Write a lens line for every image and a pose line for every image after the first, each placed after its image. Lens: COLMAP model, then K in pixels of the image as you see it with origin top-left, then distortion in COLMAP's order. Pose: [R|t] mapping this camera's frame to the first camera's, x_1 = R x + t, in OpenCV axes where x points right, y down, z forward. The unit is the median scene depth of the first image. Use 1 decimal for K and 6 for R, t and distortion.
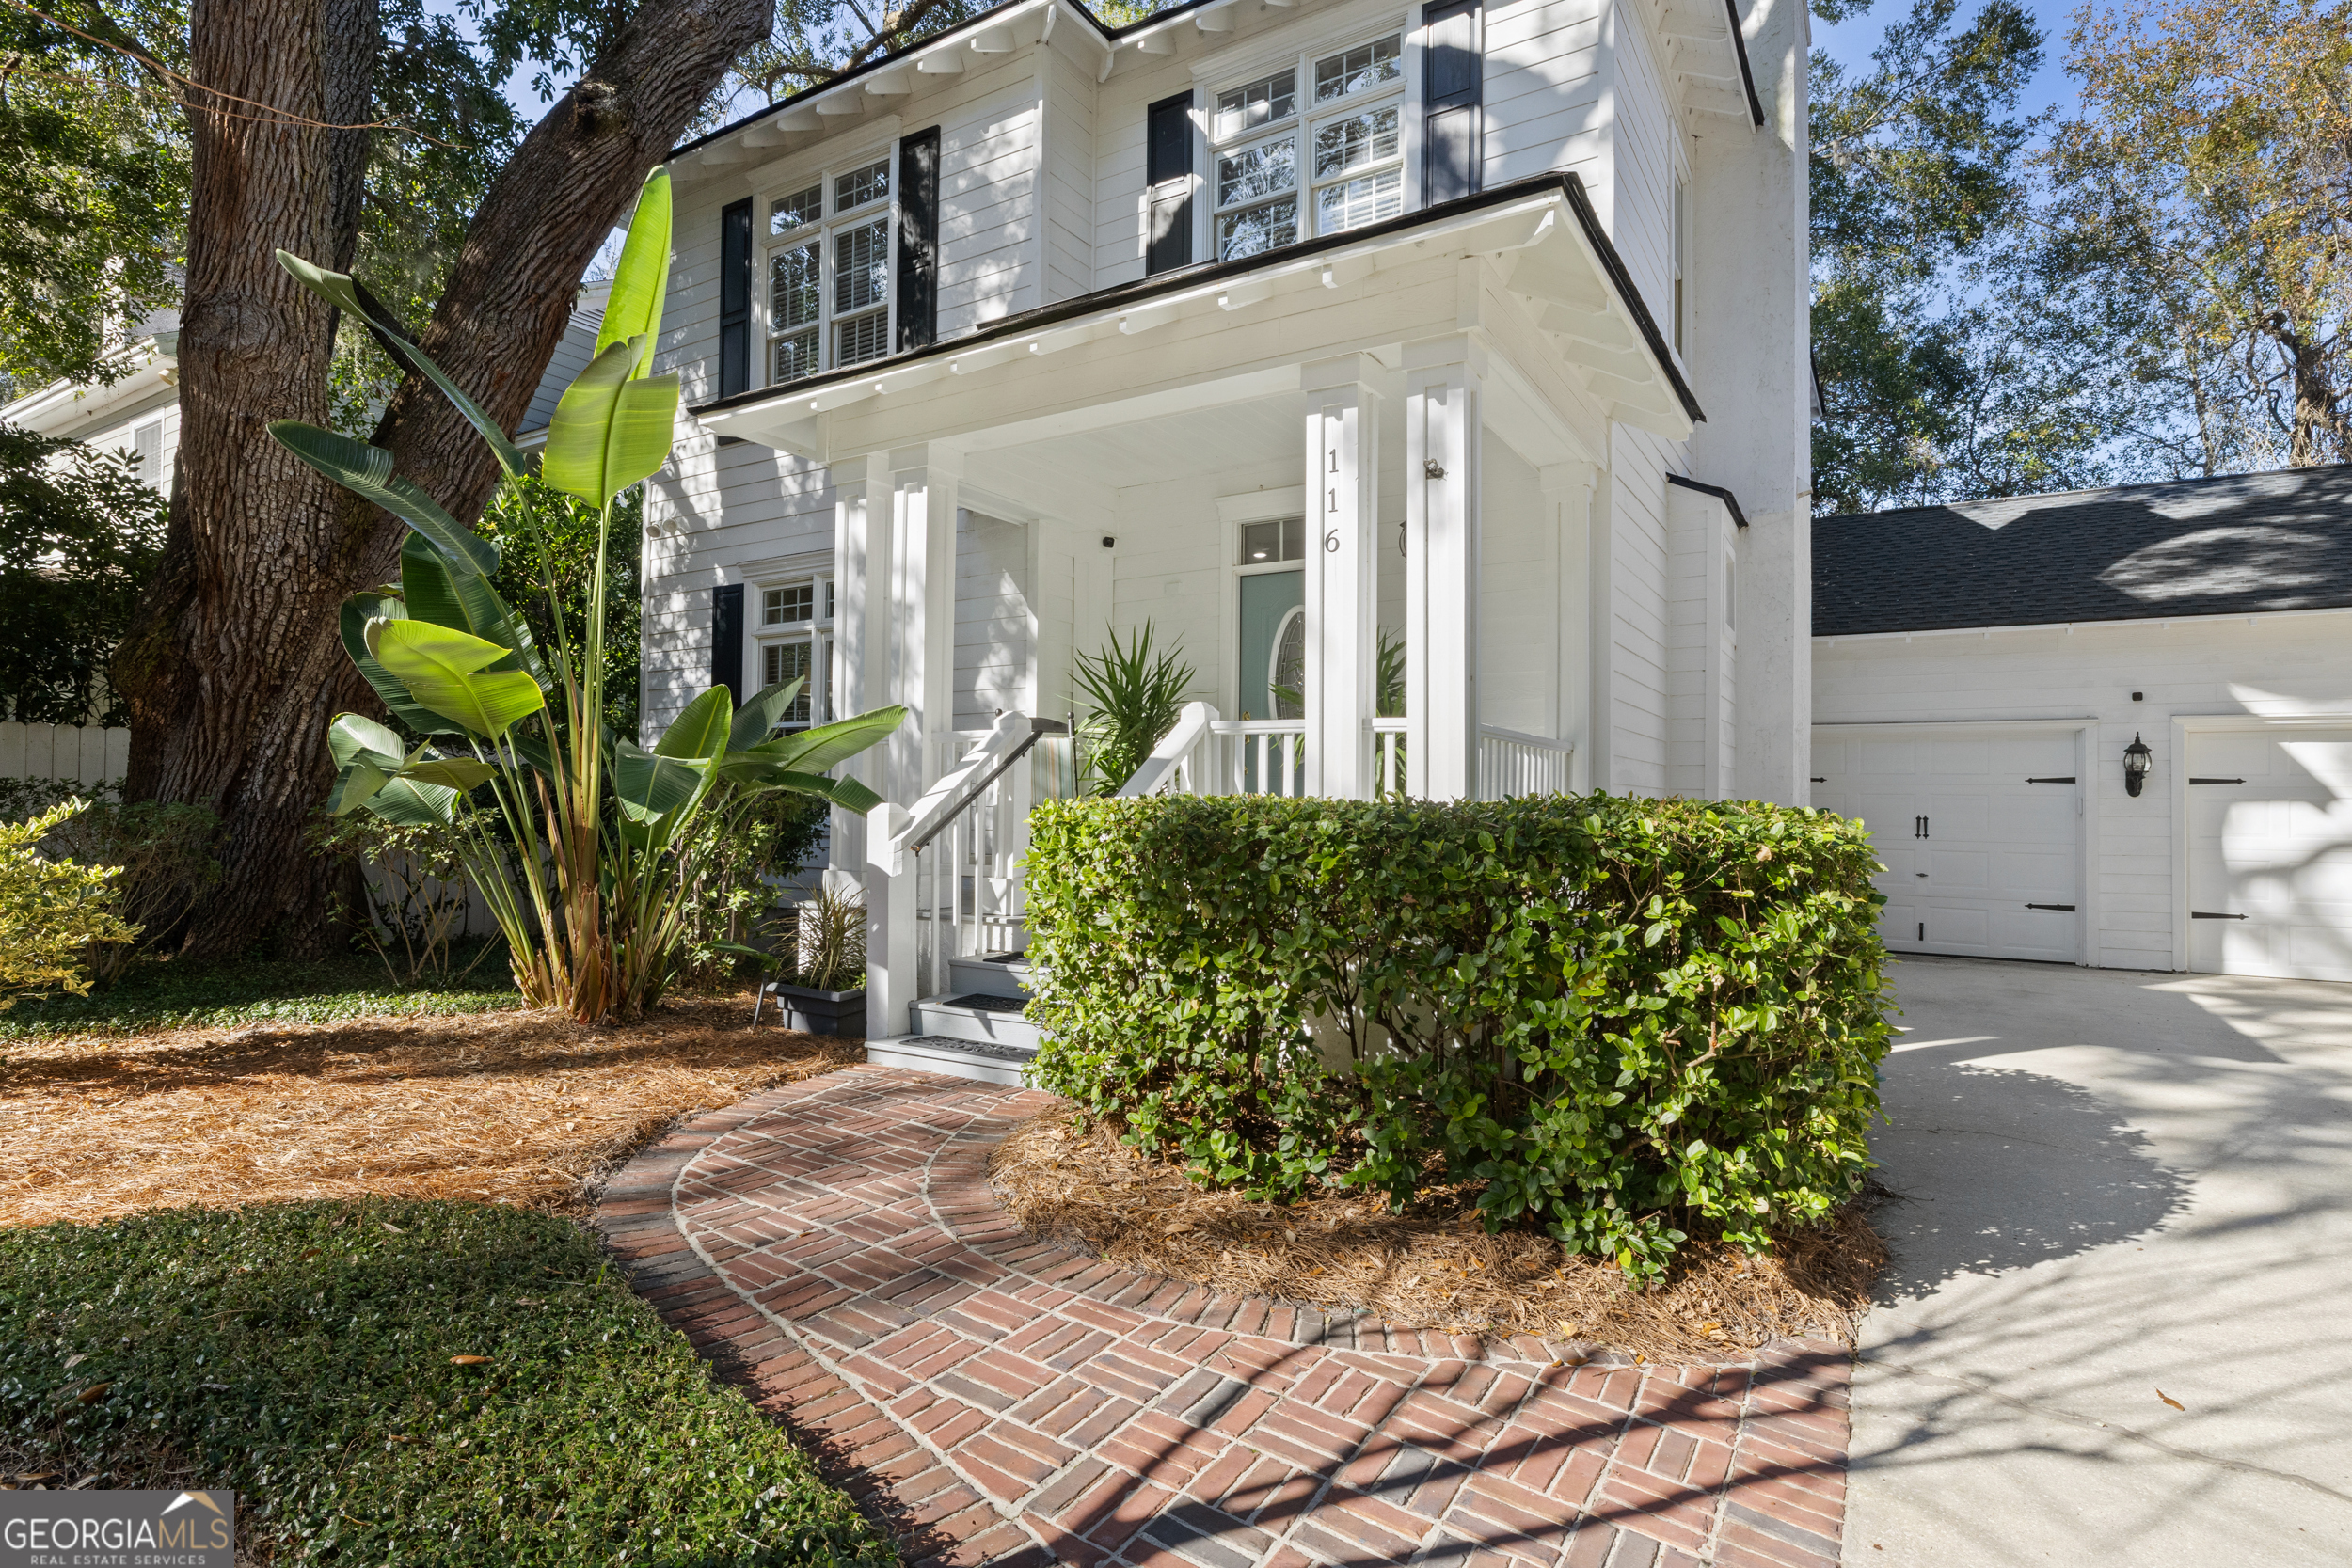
lens RADIAL K [[1189.3, 0, 1176.0], [0, 1189.3, 784.0], [0, 0, 1]] dist [-0.002021, -0.000686]
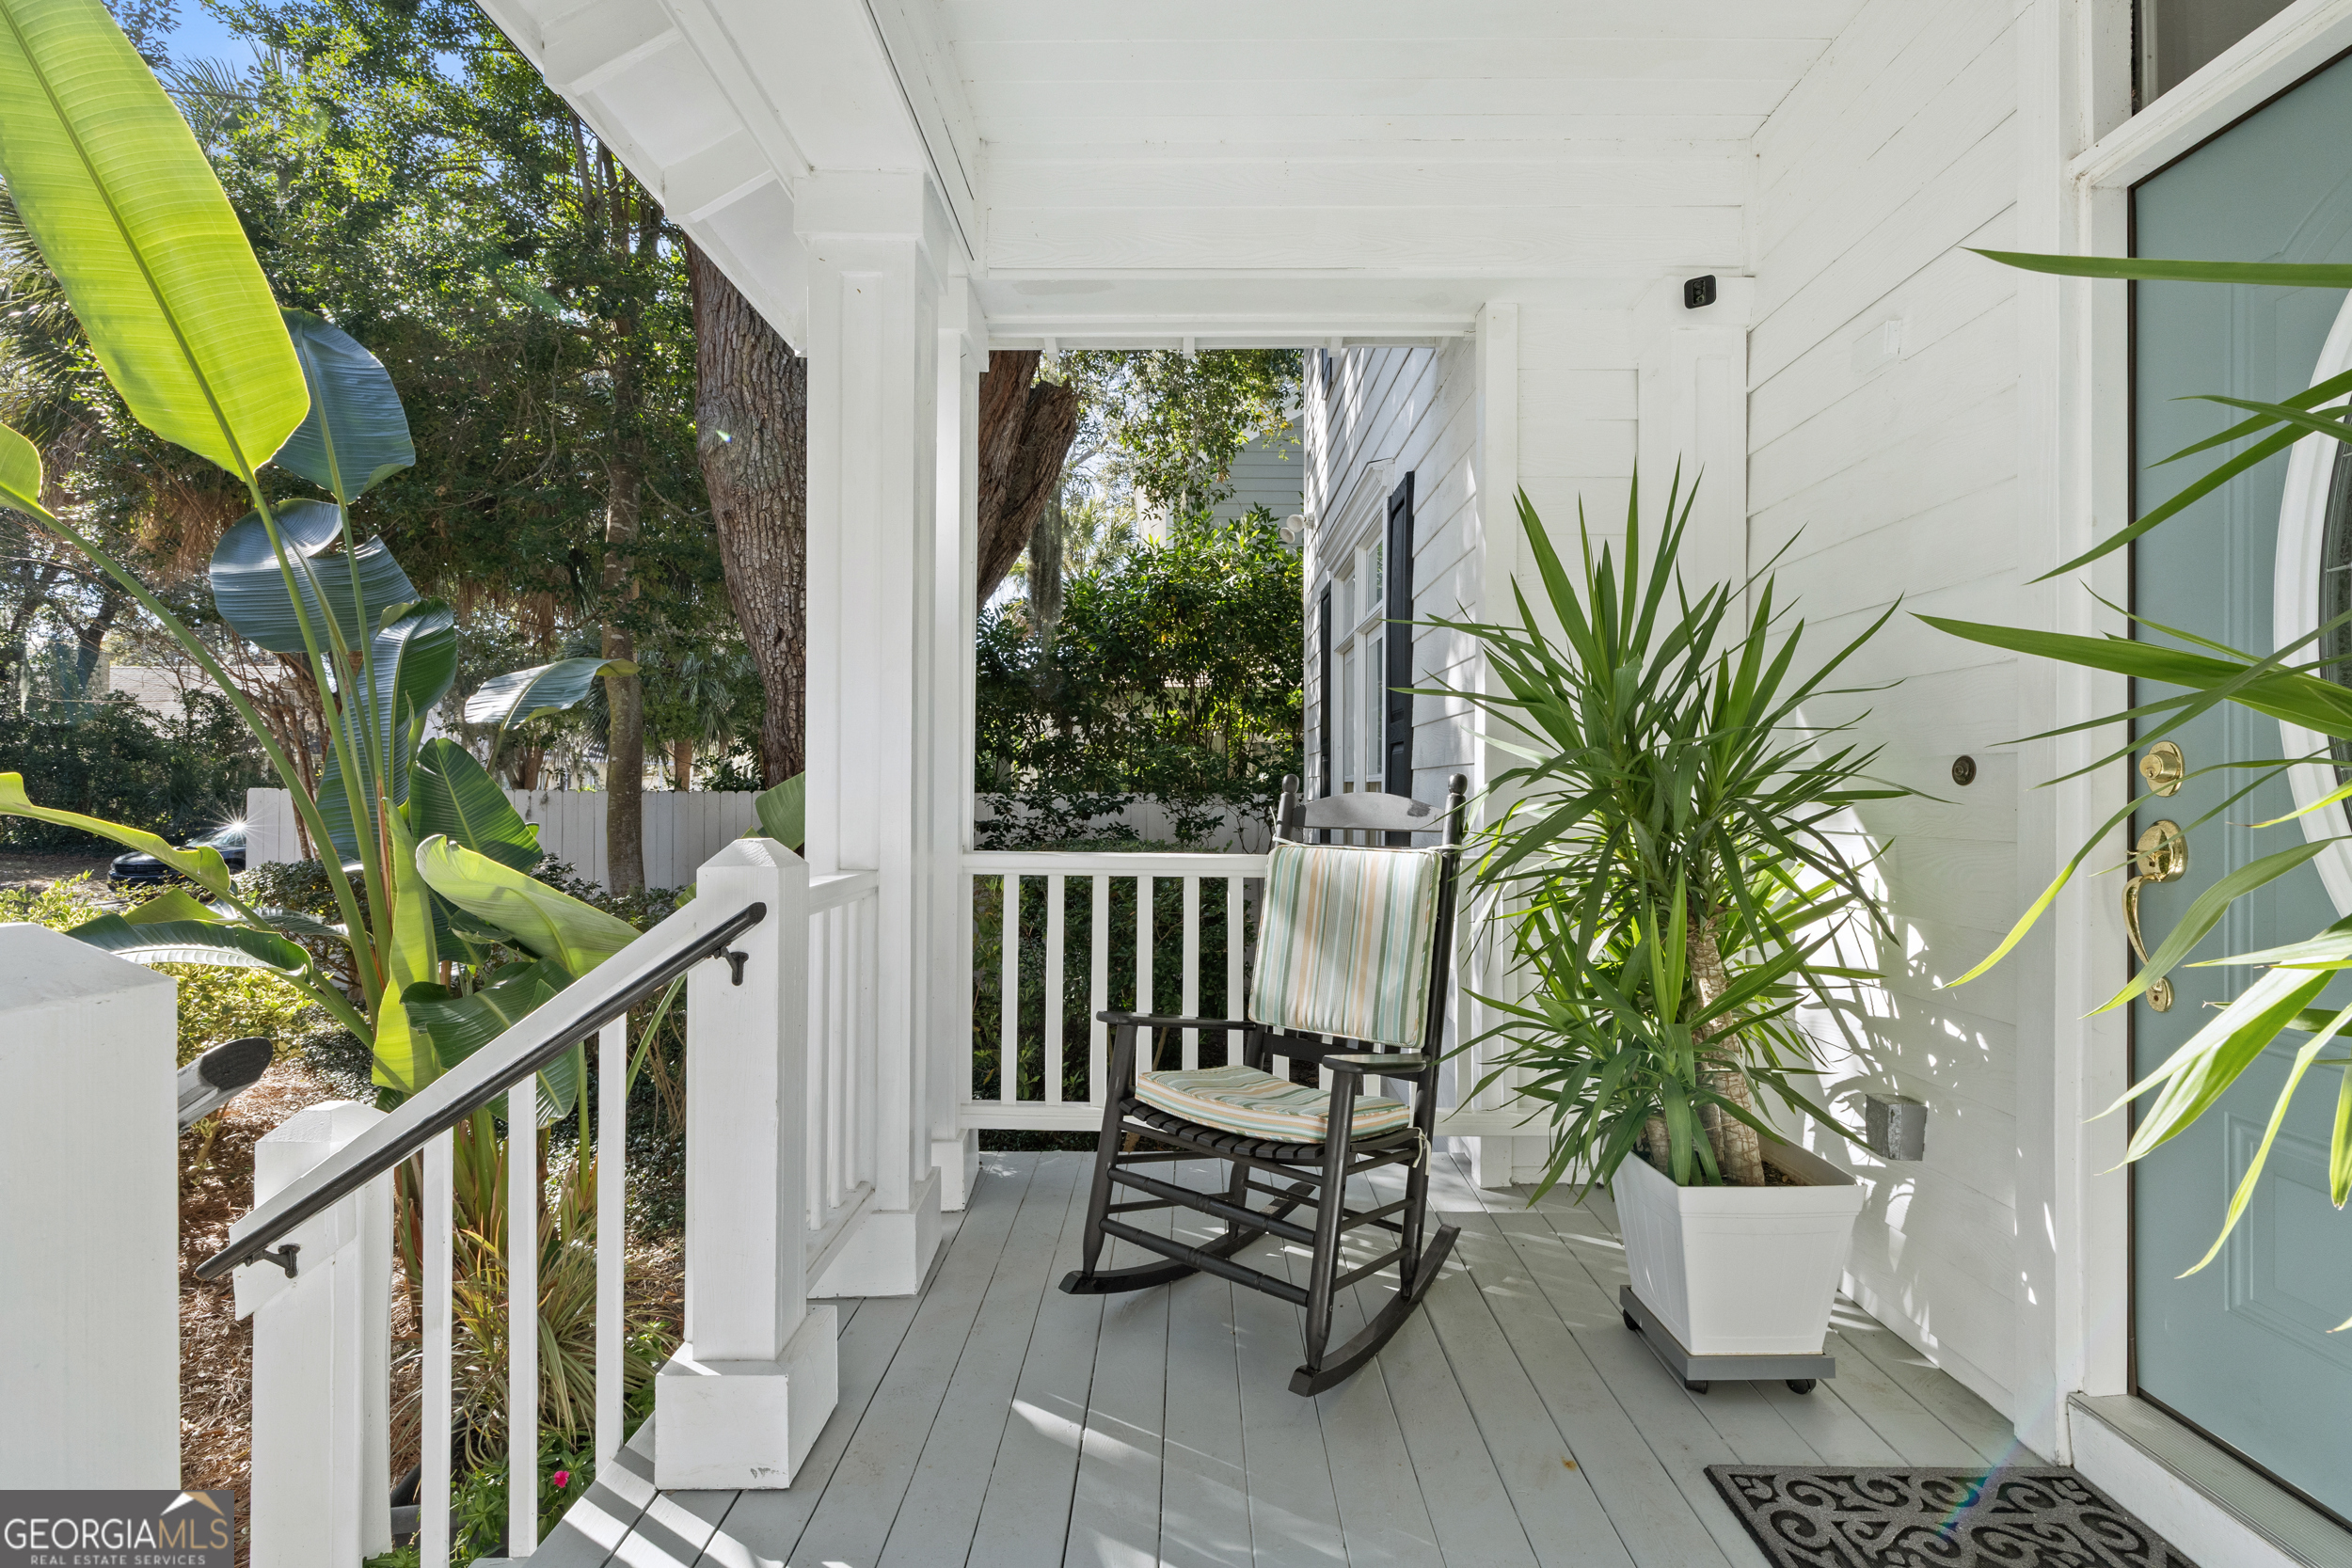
lens RADIAL K [[1023.2, 0, 1167.5], [0, 1023.2, 779.3], [0, 0, 1]] dist [0.006003, -0.000265]
pose [[0.508367, -0.014610, -0.861017, 0.165705], [0.015603, 0.999848, -0.007754, -0.067913], [0.860999, -0.009492, 0.508518, 0.890078]]
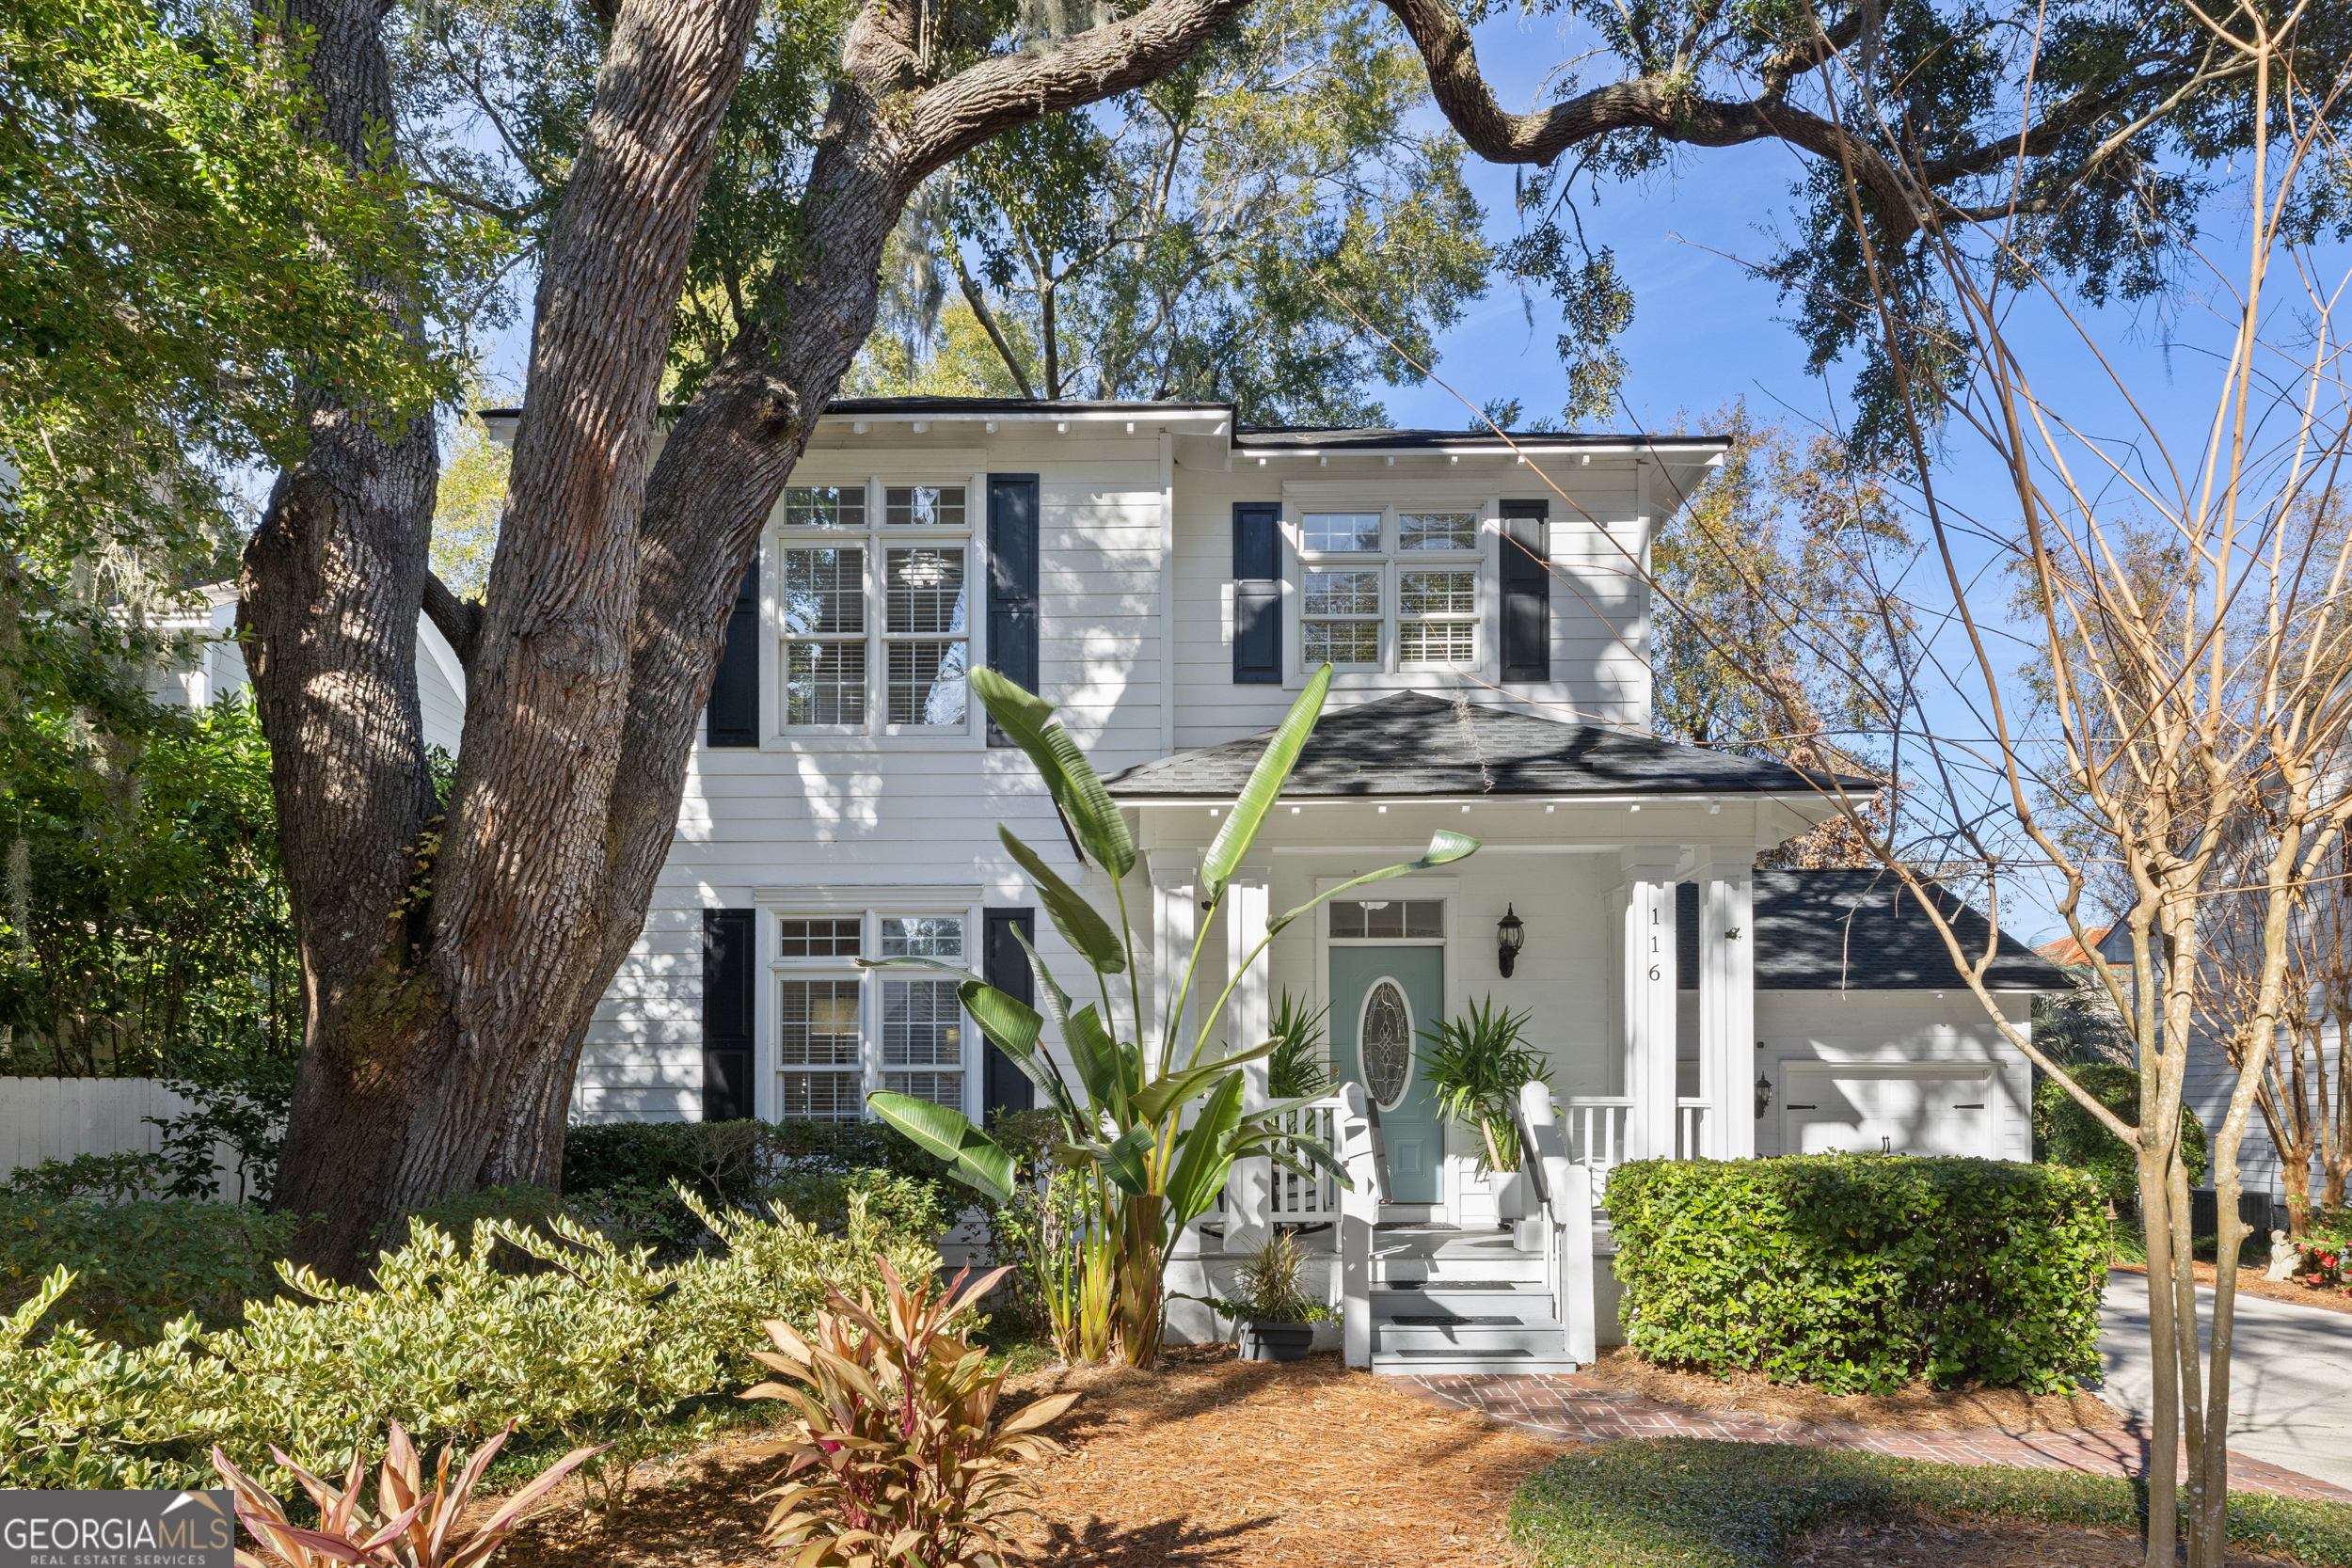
lens RADIAL K [[1495.5, 0, 1176.8], [0, 1495.5, 1084.8], [0, 0, 1]] dist [-0.001308, -0.003215]
pose [[0.859257, -0.003828, 0.511530, -0.985959], [0.001163, 0.999984, 0.005531, -0.062569], [-0.511543, -0.004158, 0.859247, -0.188257]]
